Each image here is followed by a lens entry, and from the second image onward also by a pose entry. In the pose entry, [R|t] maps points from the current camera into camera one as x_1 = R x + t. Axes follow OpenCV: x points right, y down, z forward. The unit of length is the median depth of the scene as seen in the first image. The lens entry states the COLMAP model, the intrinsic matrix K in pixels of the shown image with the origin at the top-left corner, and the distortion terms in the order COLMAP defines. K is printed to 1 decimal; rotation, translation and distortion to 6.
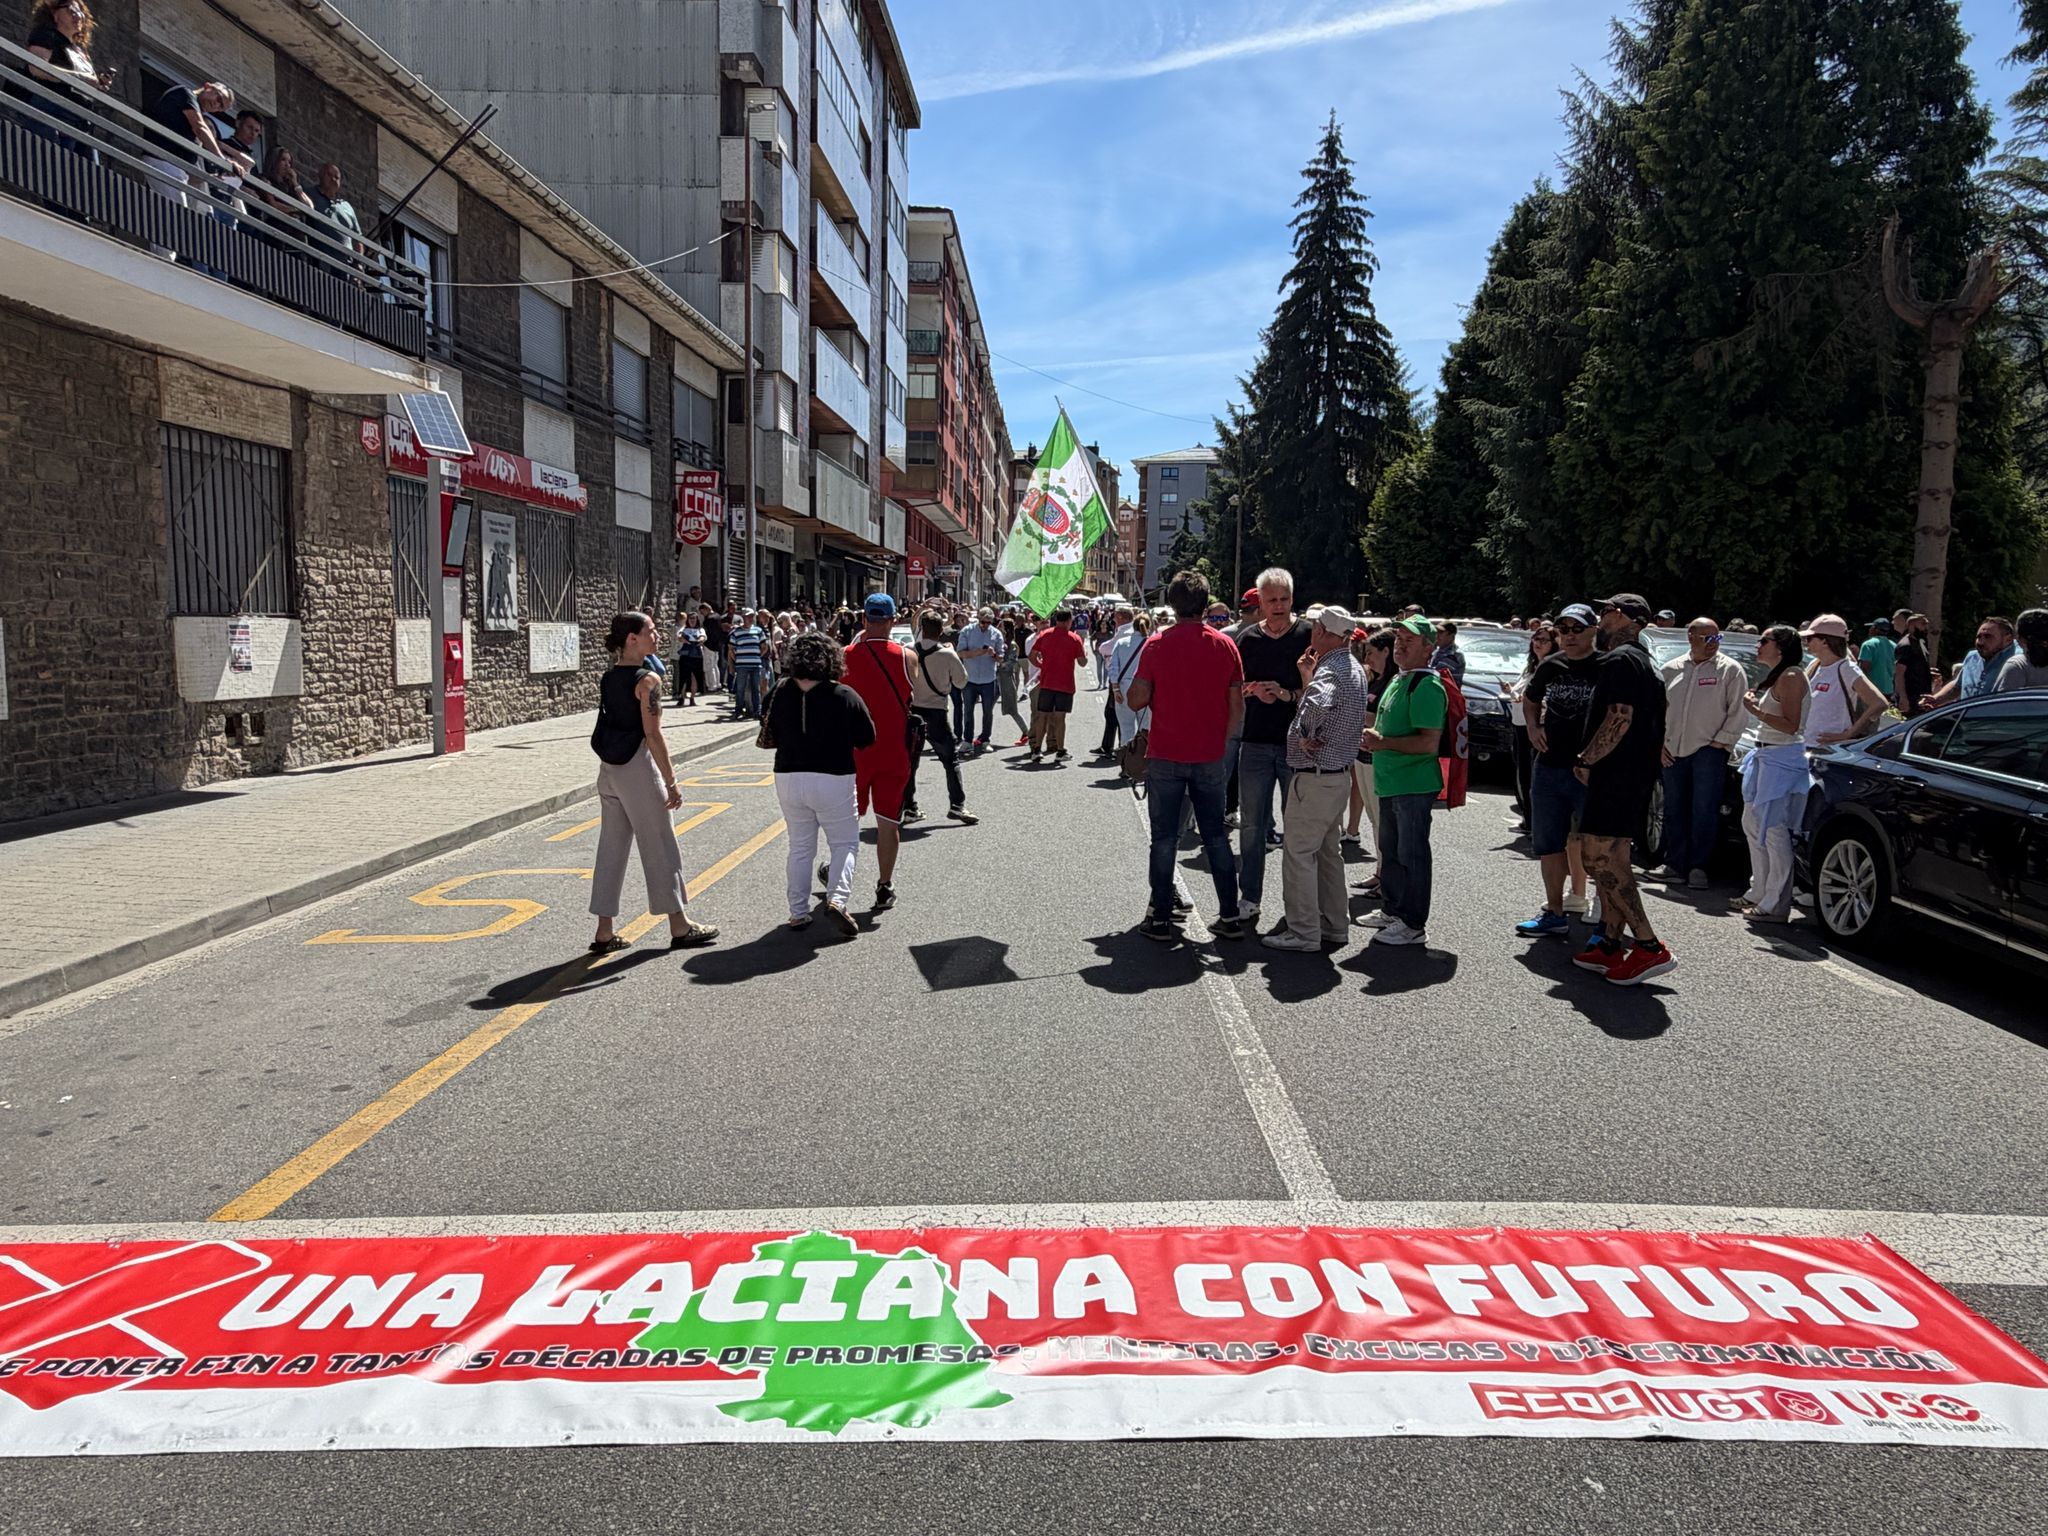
lens RADIAL K [[1359.2, 0, 1033.4], [0, 1359.2, 786.1], [0, 0, 1]] dist [-0.018202, -0.005444]
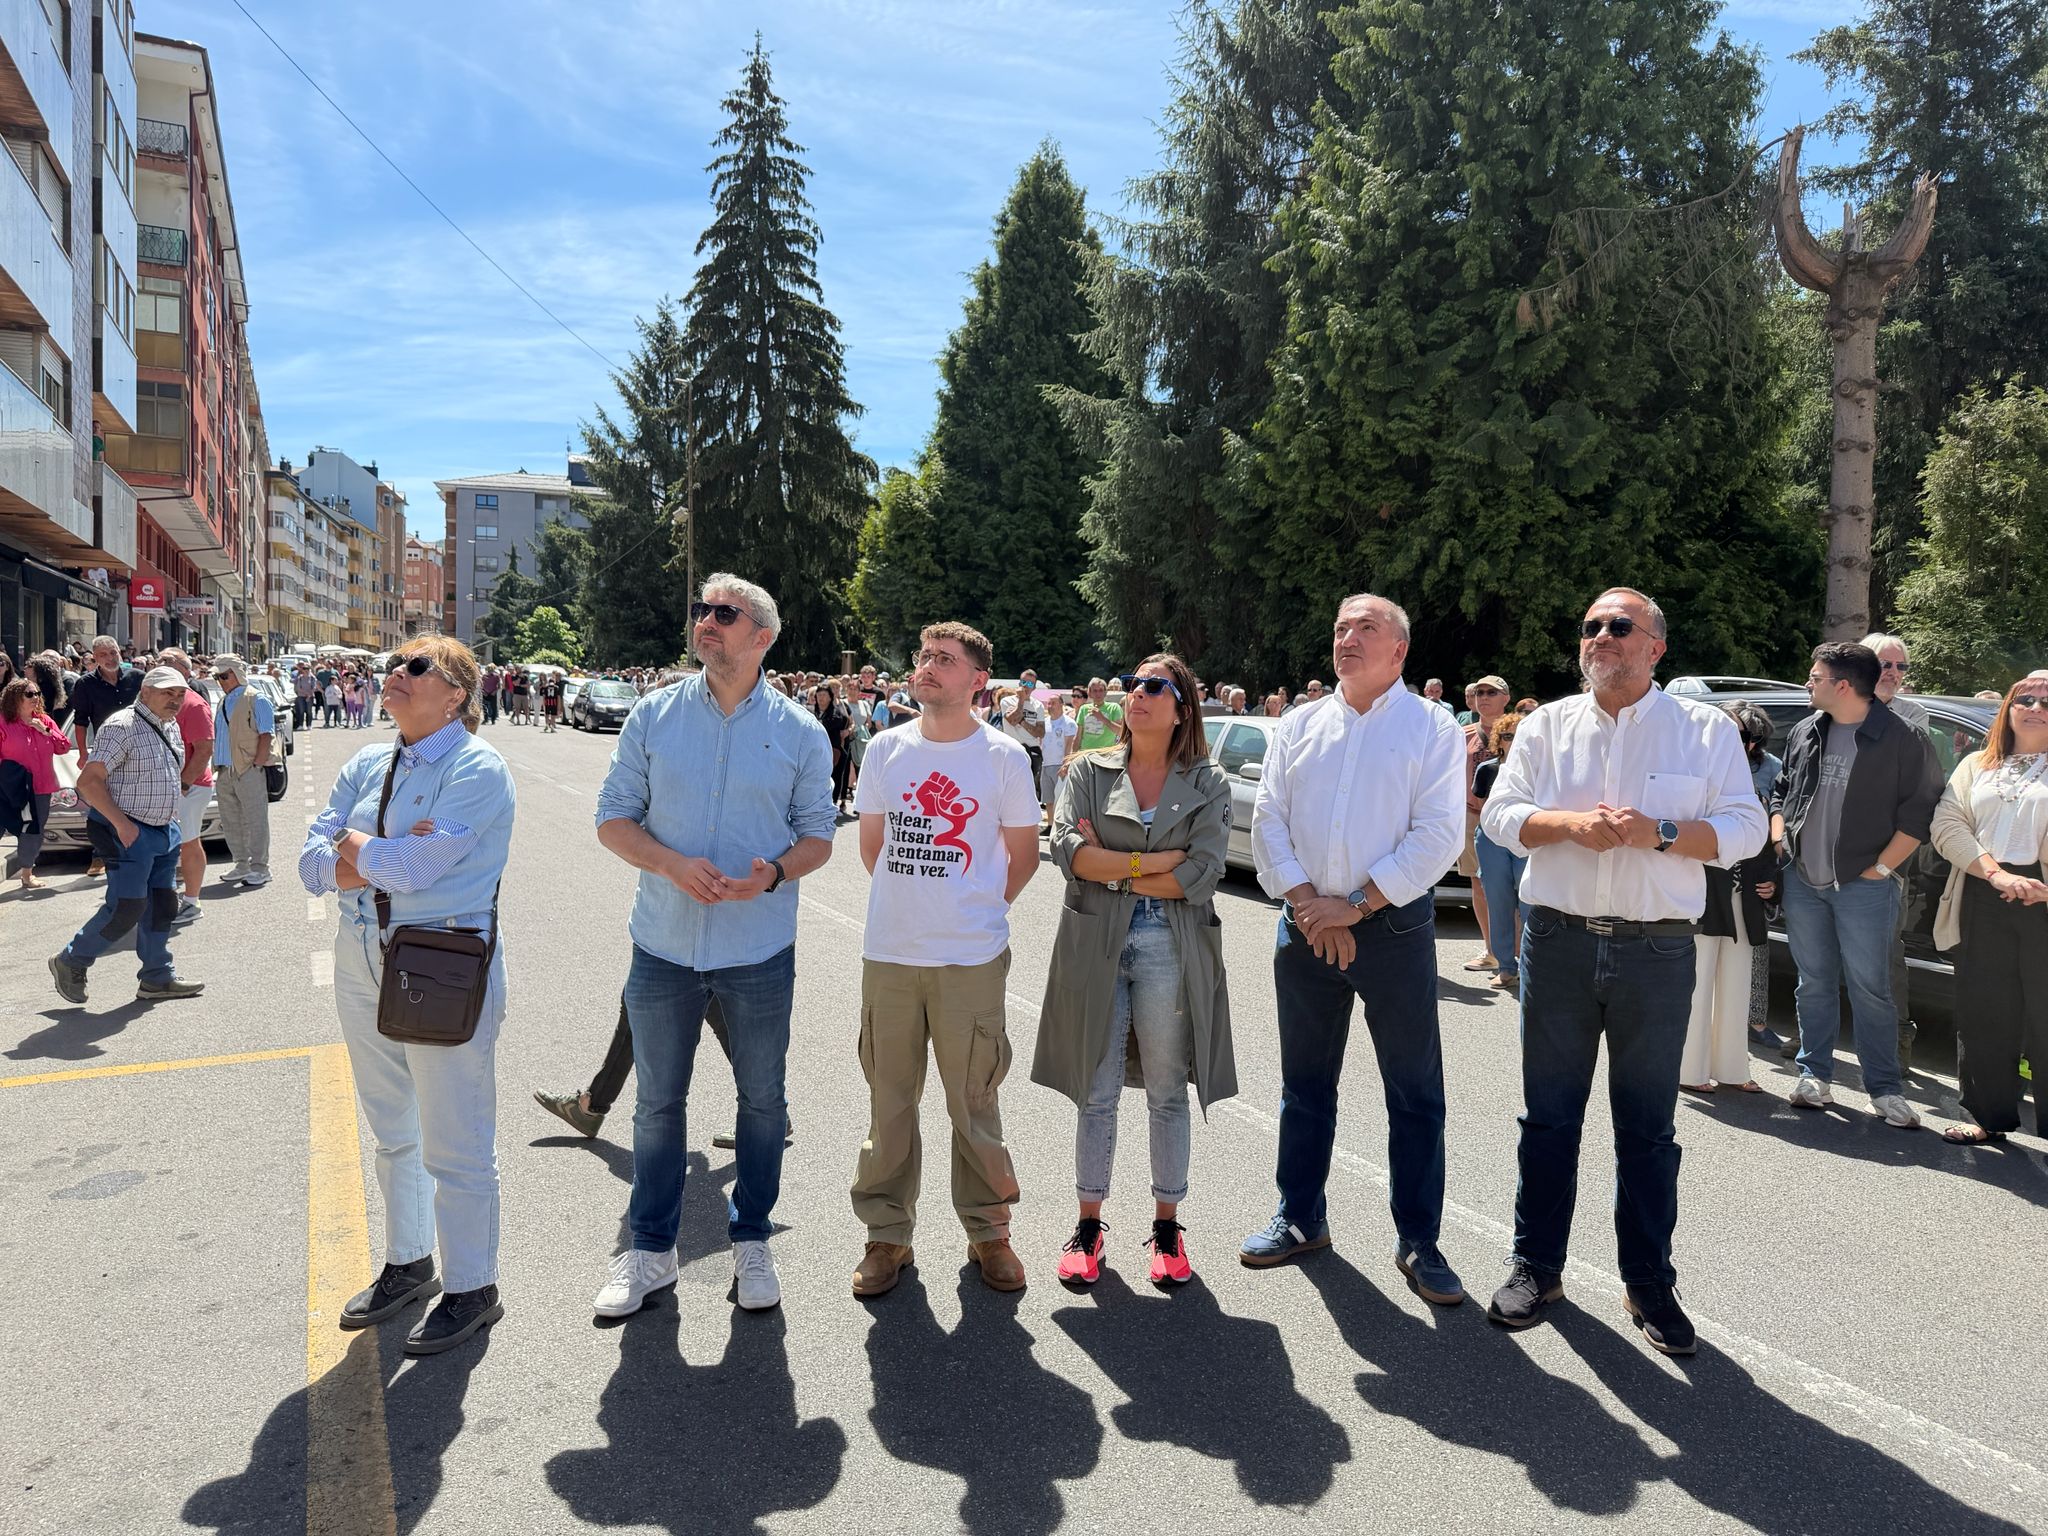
lens RADIAL K [[1461.4, 0, 1032.6], [0, 1461.4, 769.9], [0, 0, 1]] dist [-0.004731, -0.005599]
pose [[0.886230, -0.019269, 0.462844, -0.035837], [0.048680, 0.997476, -0.051683, -0.024685], [-0.460680, 0.068334, 0.884932, 0.210576]]
